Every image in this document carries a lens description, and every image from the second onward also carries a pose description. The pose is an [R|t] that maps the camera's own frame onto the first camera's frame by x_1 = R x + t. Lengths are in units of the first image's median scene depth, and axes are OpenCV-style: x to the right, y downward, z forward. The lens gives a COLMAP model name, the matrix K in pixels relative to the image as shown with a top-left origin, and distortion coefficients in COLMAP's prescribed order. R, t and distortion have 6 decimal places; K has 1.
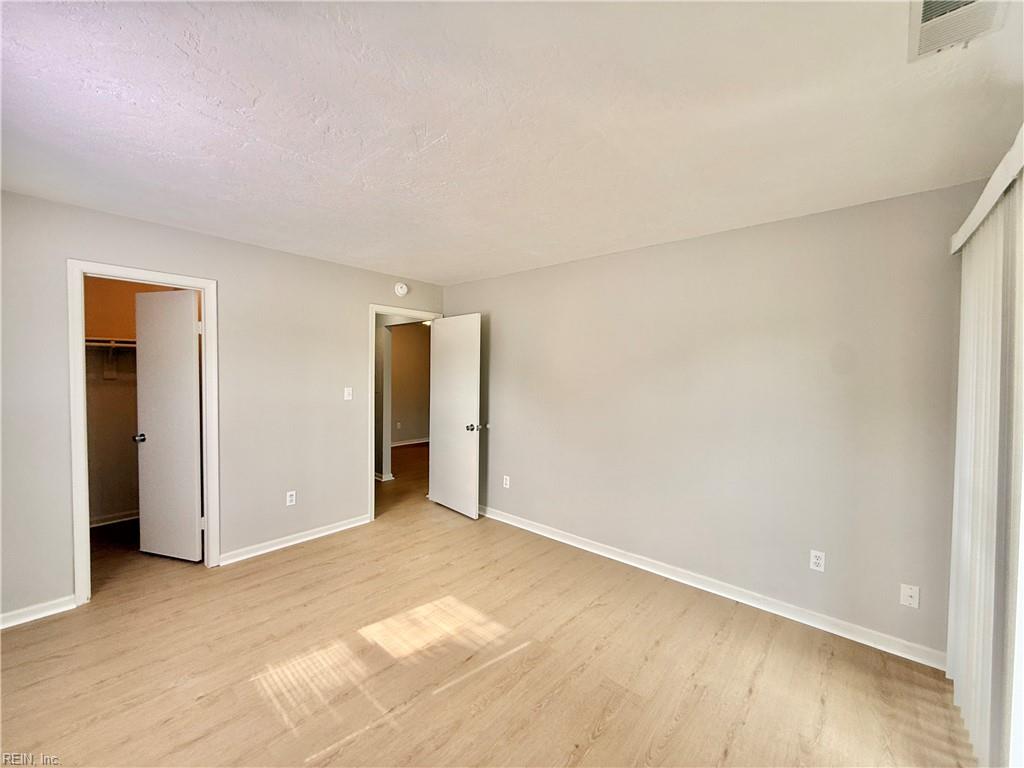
lens RADIAL K [[409.4, 0, 511.9], [0, 409.4, 380.4], [0, 0, 1]] dist [-0.007745, -0.000743]
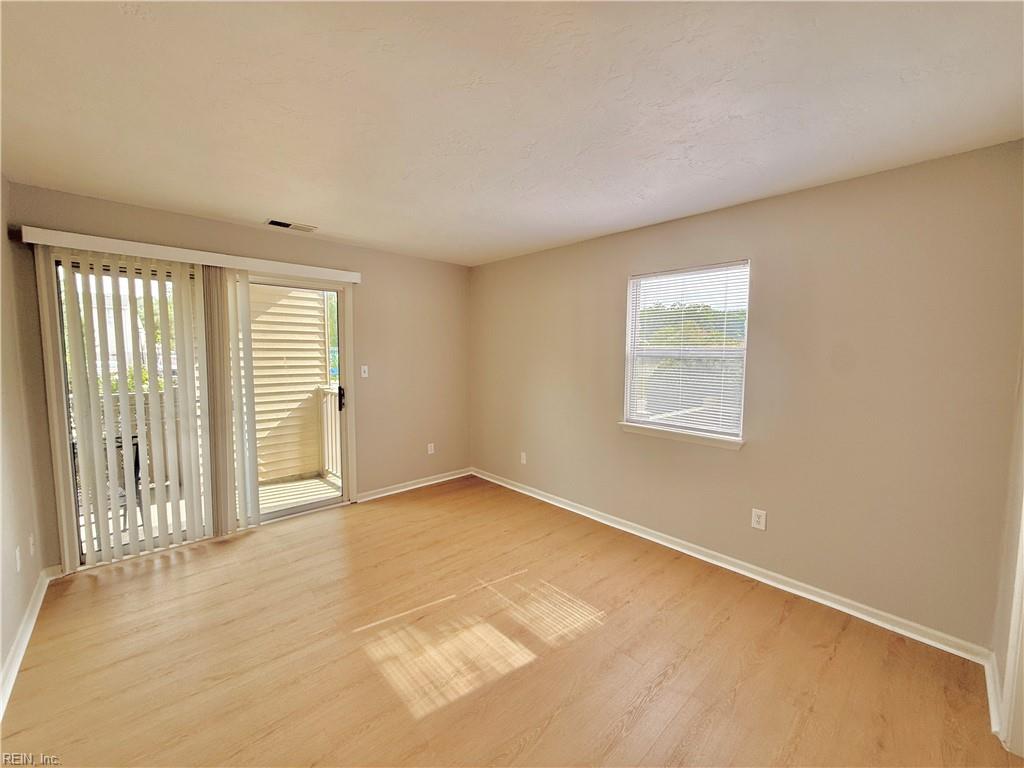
lens RADIAL K [[409.4, 0, 509.6], [0, 409.4, 385.9], [0, 0, 1]] dist [-0.007745, -0.000743]
pose [[-0.993788, -0.030329, 0.107073, -0.419820], [-0.018418, 0.993703, 0.110524, -0.050571], [-0.109751, 0.107865, -0.988089, 1.900230]]
